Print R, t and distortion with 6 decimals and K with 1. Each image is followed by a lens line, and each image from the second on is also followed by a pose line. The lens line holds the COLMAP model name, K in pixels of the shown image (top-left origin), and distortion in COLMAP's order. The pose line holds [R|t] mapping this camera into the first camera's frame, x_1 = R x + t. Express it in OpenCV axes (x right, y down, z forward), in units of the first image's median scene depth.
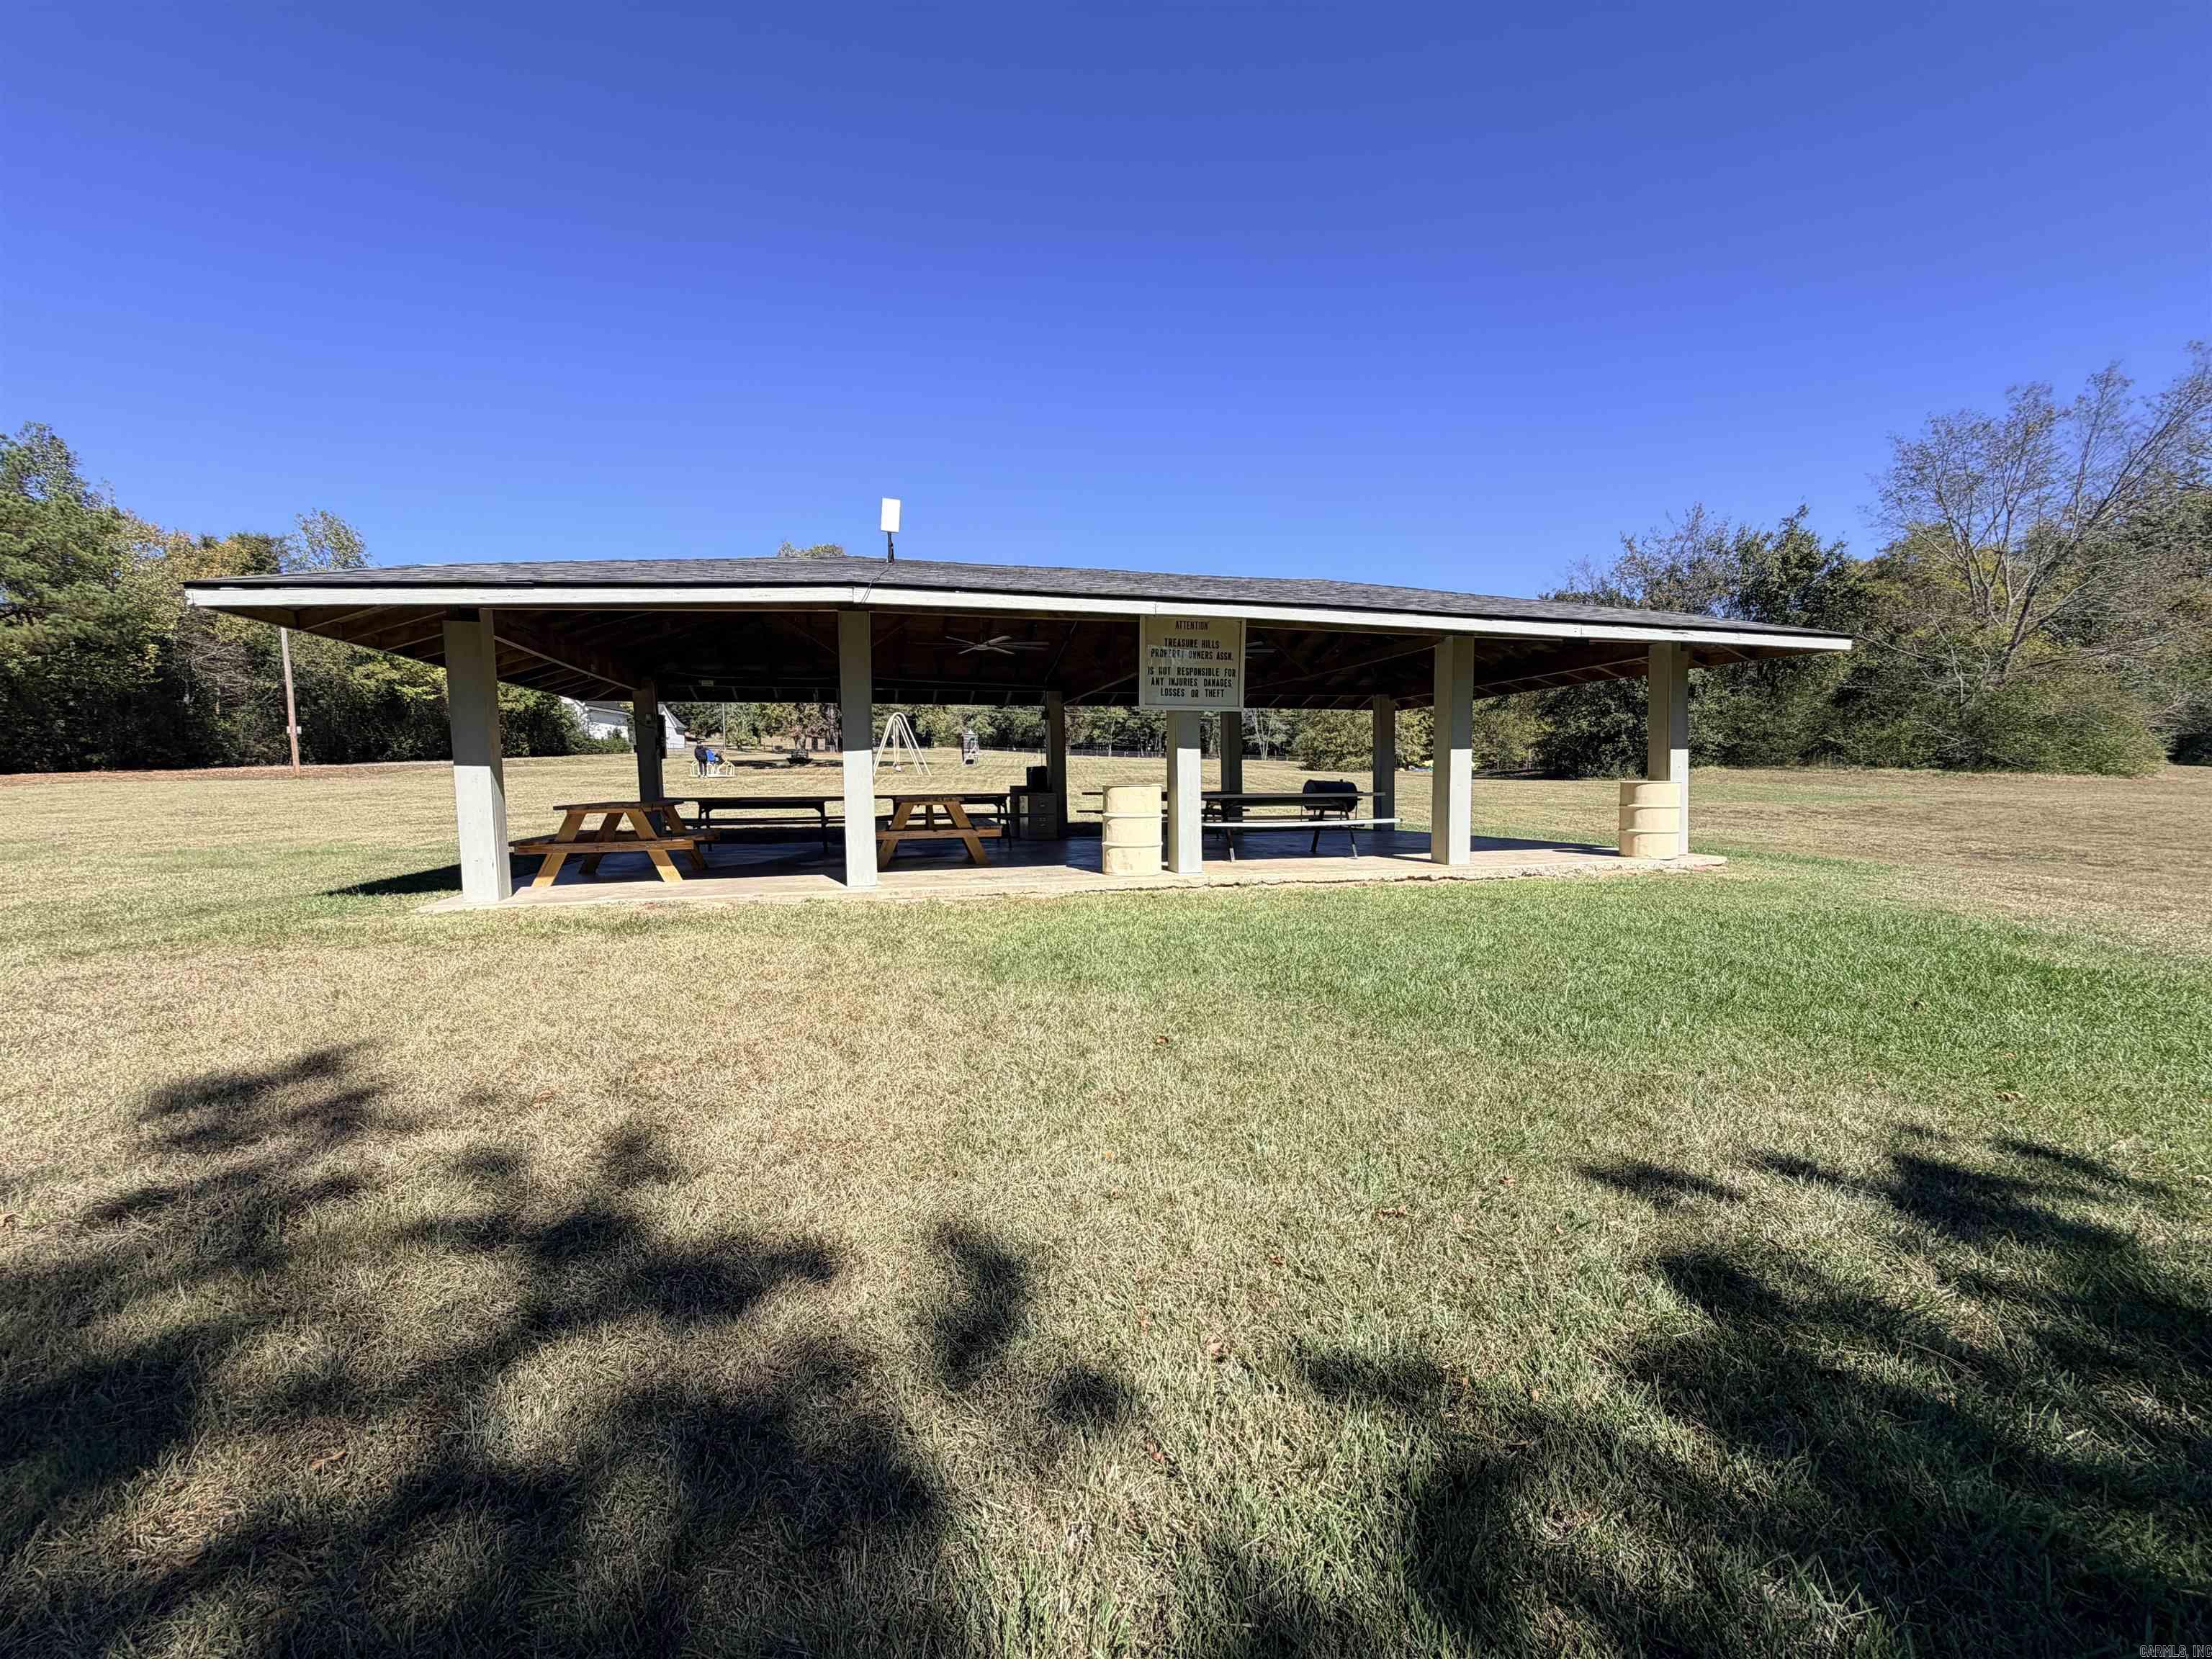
lens RADIAL K [[891.5, 0, 1106.0], [0, 891.5, 829.5], [0, 0, 1]] dist [-0.002551, -0.000117]
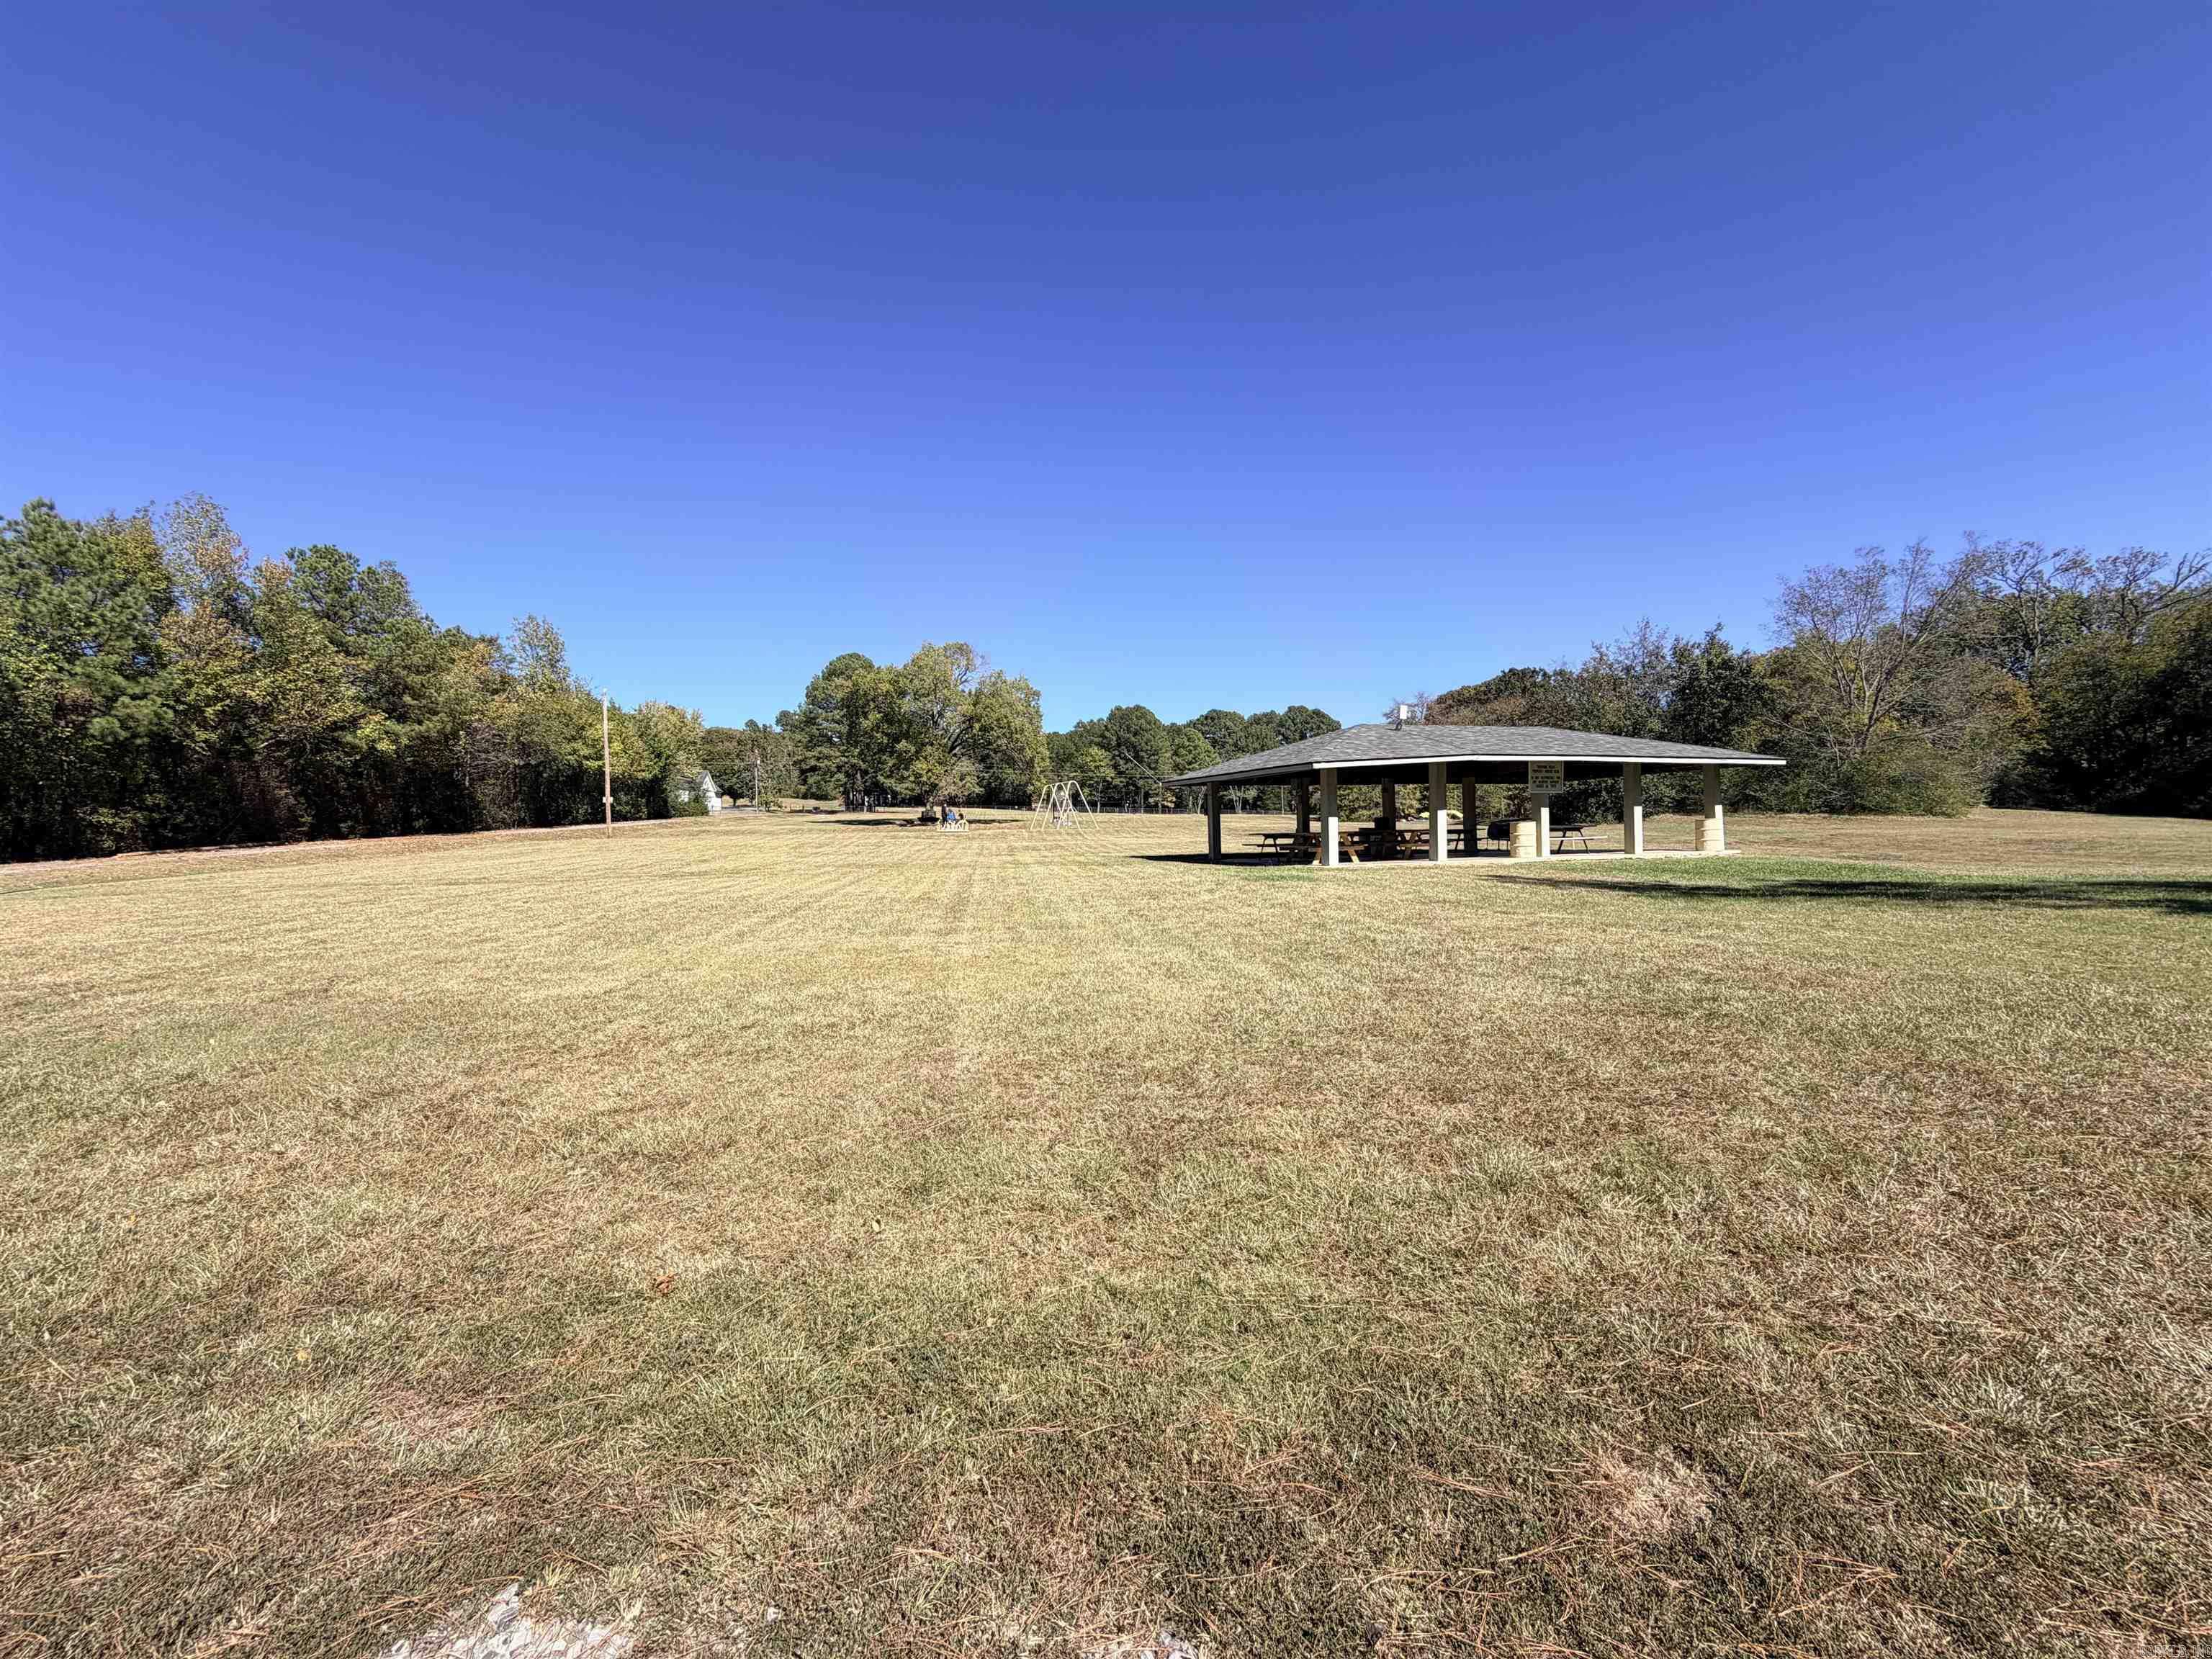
lens RADIAL K [[902.7, 0, 1085.0], [0, 902.7, 834.9], [0, 0, 1]] dist [-0.000388, 0.000077]
pose [[0.998015, -0.014376, 0.061306, -0.328603], [0.017855, 0.998239, -0.056576, 0.026076], [-0.060385, 0.057559, 0.996514, -0.357055]]
